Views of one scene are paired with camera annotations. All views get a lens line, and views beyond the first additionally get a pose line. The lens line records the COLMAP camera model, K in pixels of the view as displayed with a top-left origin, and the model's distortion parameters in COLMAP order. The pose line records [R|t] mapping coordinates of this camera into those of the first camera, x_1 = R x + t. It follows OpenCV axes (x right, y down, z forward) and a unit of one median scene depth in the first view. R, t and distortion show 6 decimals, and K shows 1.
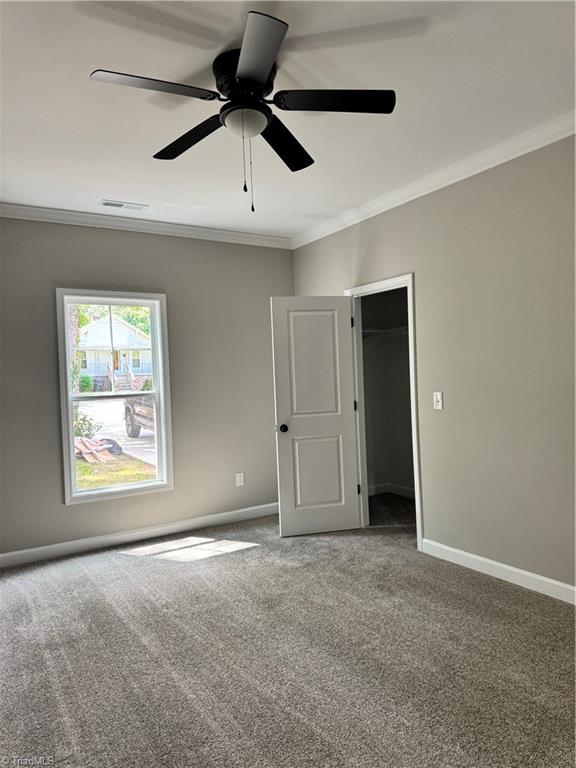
lens RADIAL K [[531.1, 0, 288.0], [0, 531.1, 384.0], [0, 0, 1]] dist [0.002483, -0.007579]
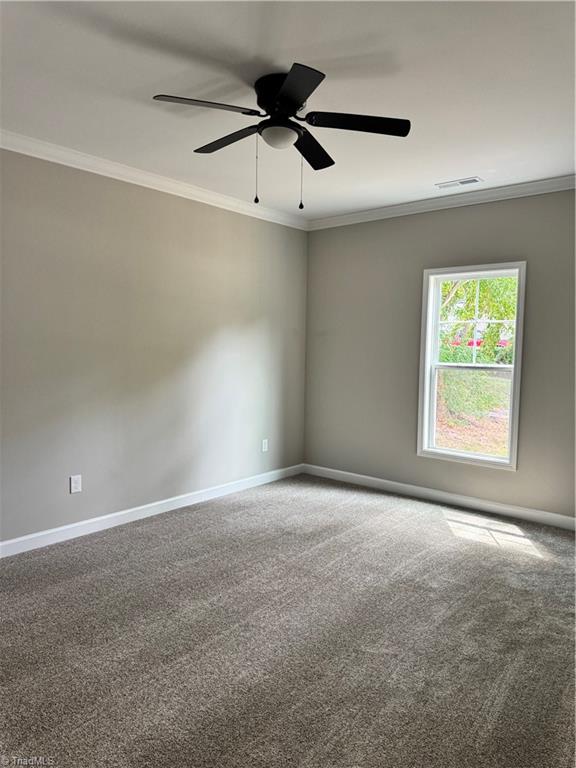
lens RADIAL K [[531.1, 0, 288.0], [0, 531.1, 384.0], [0, 0, 1]] dist [0.002483, -0.007579]
pose [[0.295273, 0.106907, -0.949413, 0.598632], [-0.036814, 0.994255, 0.100507, -0.038273], [0.954703, 0.005274, 0.297512, 0.371101]]
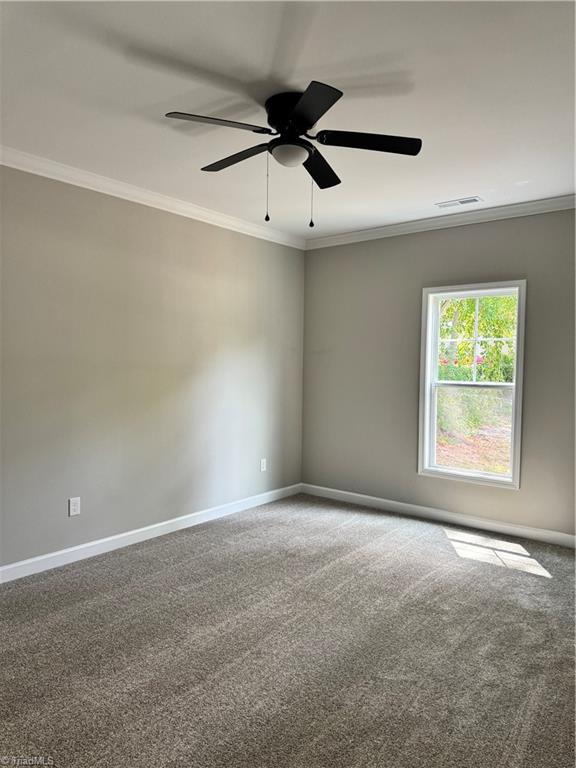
lens RADIAL K [[531.7, 0, 284.4], [0, 531.7, 387.0], [0, 0, 1]] dist [-0.003842, -0.000137]
pose [[0.315676, 0.078204, -0.945639, 0.579130], [-0.035230, 0.996877, 0.070681, -0.036885], [0.948213, 0.011003, 0.317445, 0.344394]]
